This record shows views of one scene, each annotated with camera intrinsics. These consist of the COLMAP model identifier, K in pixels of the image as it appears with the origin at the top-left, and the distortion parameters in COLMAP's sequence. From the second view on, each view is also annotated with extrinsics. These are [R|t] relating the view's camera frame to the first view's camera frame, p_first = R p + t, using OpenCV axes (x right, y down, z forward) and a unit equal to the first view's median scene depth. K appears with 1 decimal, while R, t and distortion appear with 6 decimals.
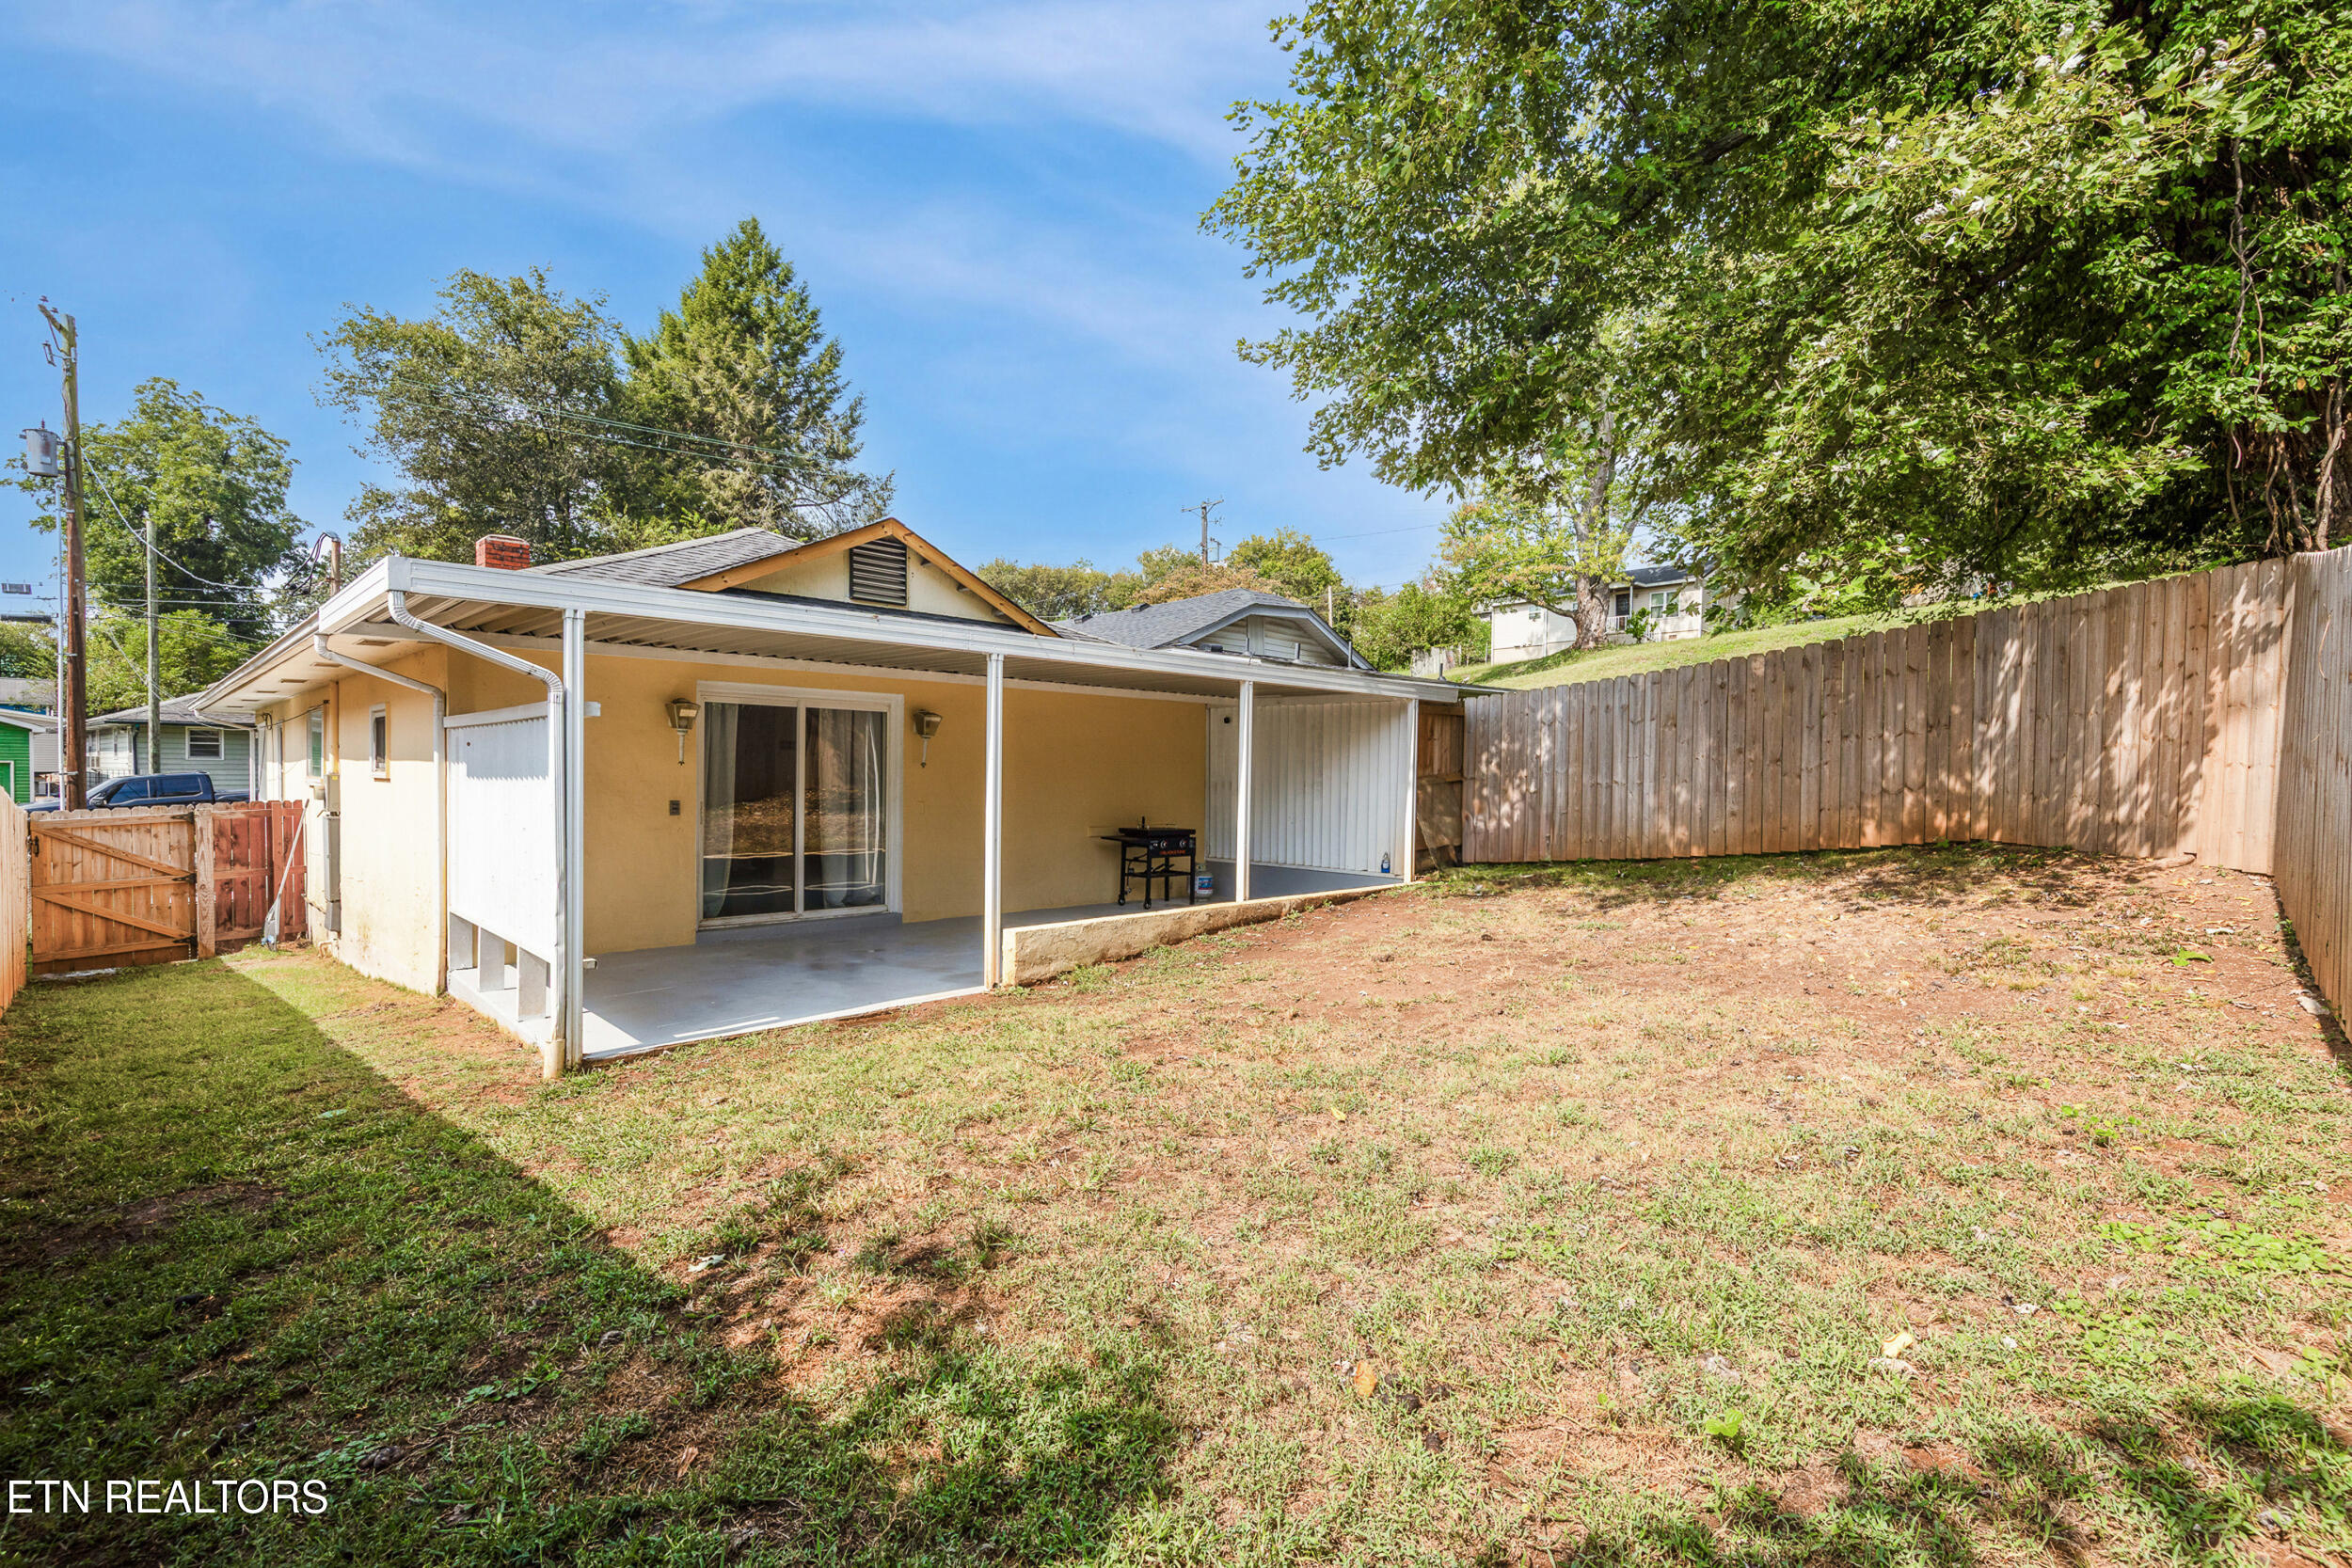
lens RADIAL K [[1049.5, 0, 1181.1], [0, 1049.5, 806.2], [0, 0, 1]] dist [0.001254, 0.000073]
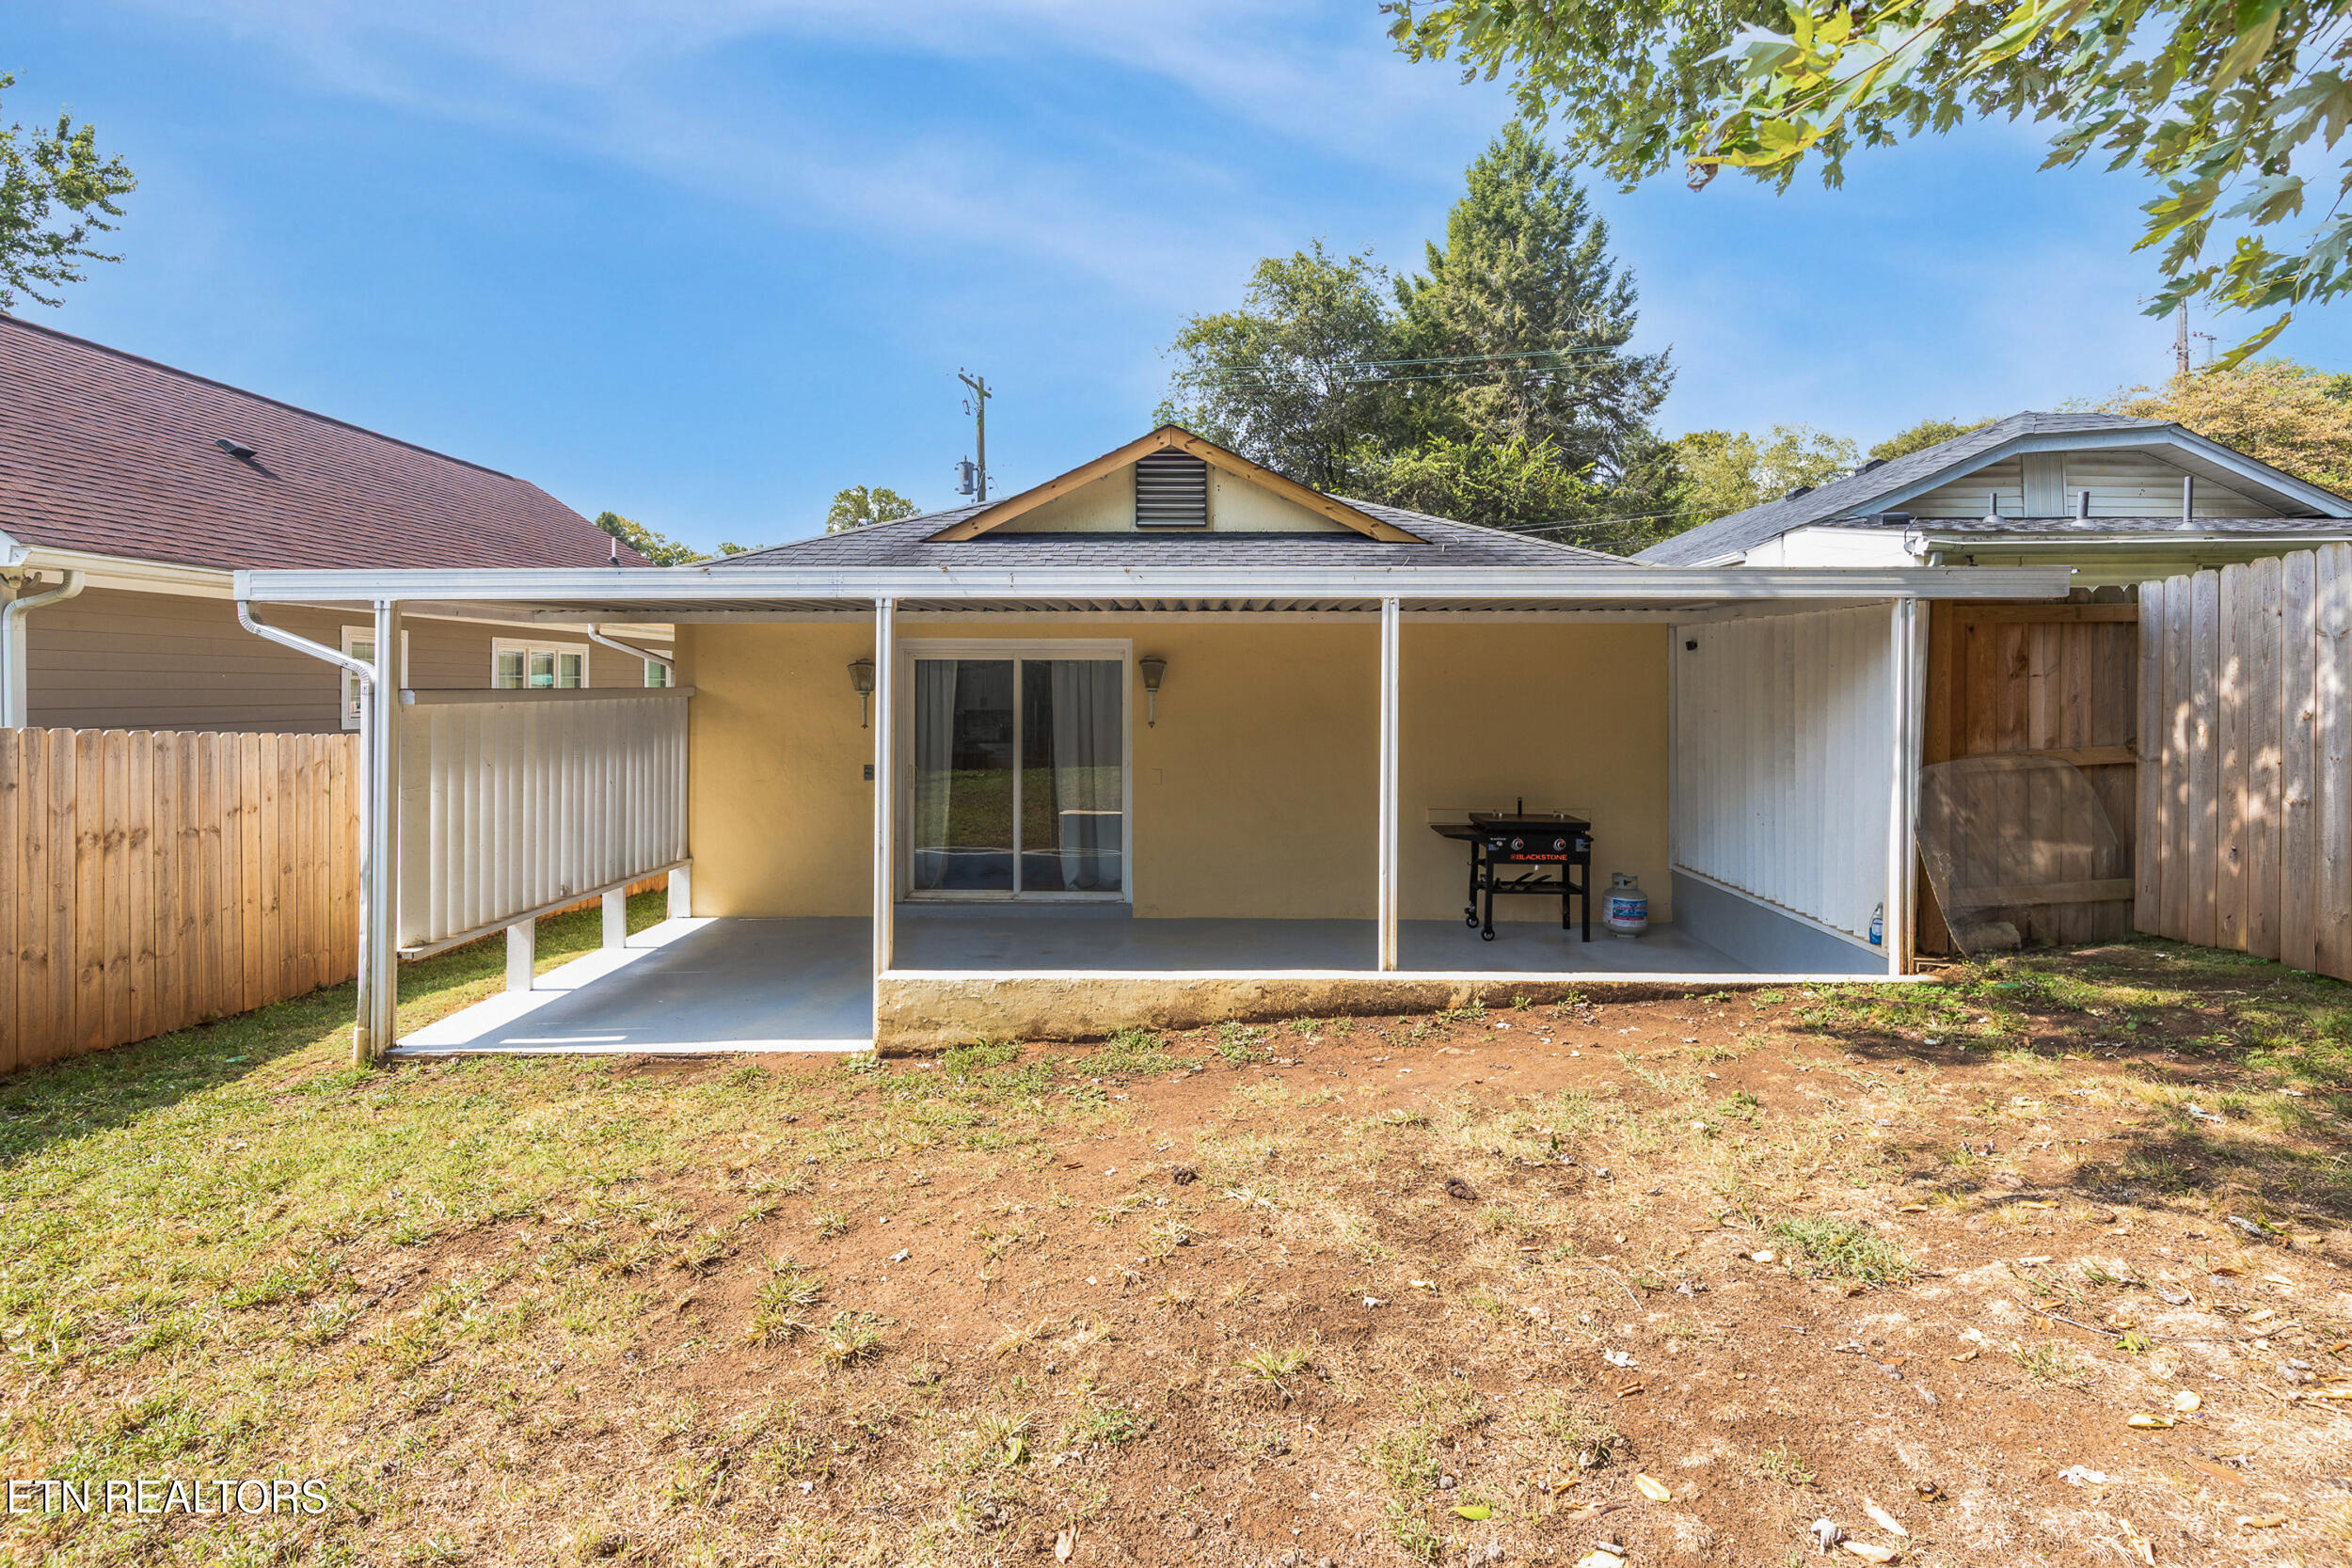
lens RADIAL K [[1099.6, 0, 1177.8], [0, 1099.6, 690.4], [0, 0, 1]] dist [0.005029, 0.000572]
pose [[0.701910, -0.008439, -0.712216, 0.349366], [-0.014161, 0.999567, -0.025801, -0.041405], [0.712125, 0.028196, 0.701486, 0.398352]]
